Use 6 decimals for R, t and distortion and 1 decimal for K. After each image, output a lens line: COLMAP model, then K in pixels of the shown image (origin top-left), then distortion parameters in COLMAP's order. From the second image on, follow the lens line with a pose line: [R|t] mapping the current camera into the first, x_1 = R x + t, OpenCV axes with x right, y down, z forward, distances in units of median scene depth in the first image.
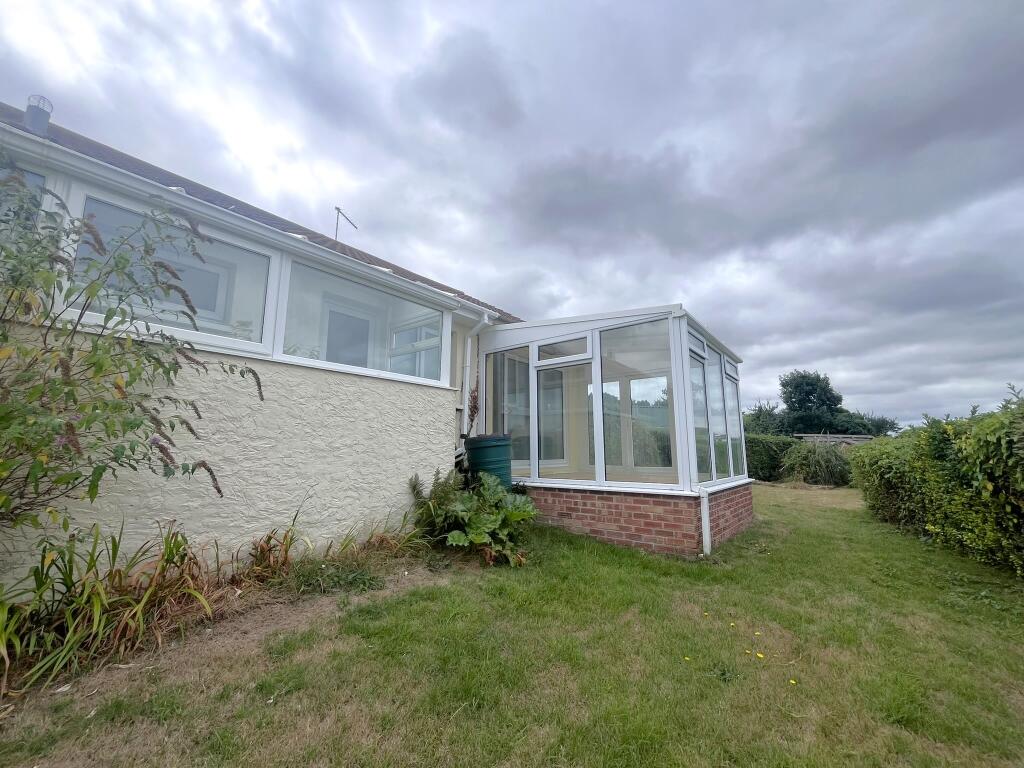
lens RADIAL K [[414.5, 0, 514.5], [0, 414.5, 381.1], [0, 0, 1]] dist [-0.006116, 0.000256]
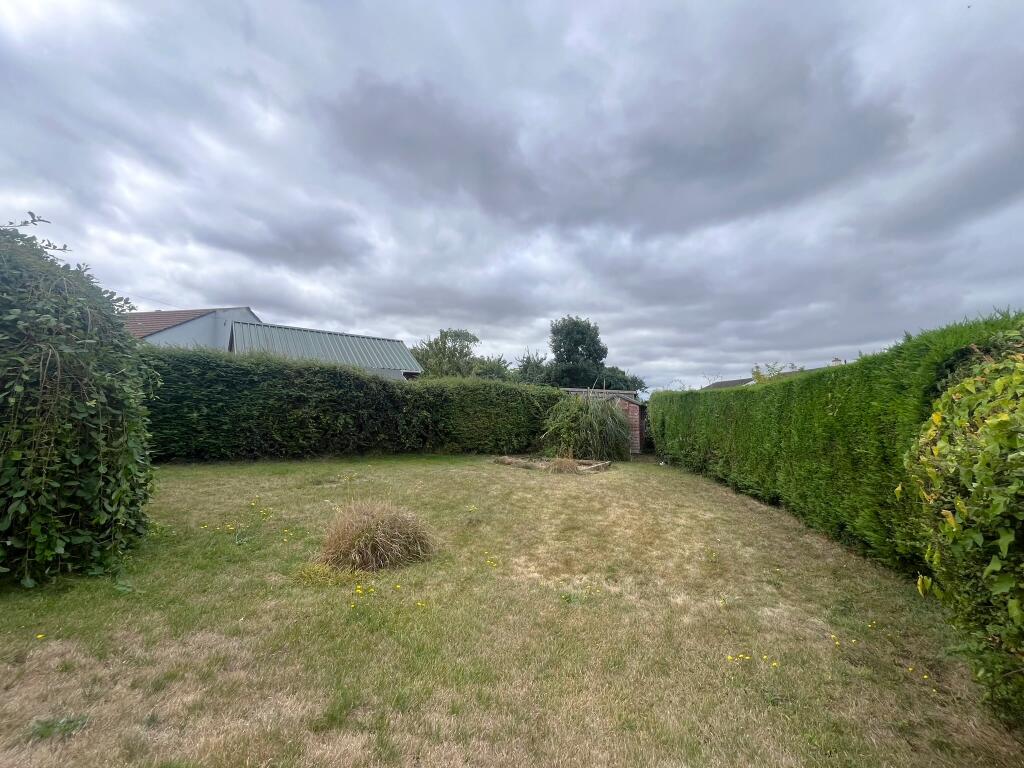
lens RADIAL K [[414.5, 0, 511.0], [0, 414.5, 385.6], [0, 0, 1]] dist [-0.006116, 0.000256]
pose [[0.884230, 0.032371, 0.465928, 0.253204], [-0.084782, 0.992146, 0.091967, 0.068155], [-0.459292, -0.120822, 0.880030, 0.393717]]
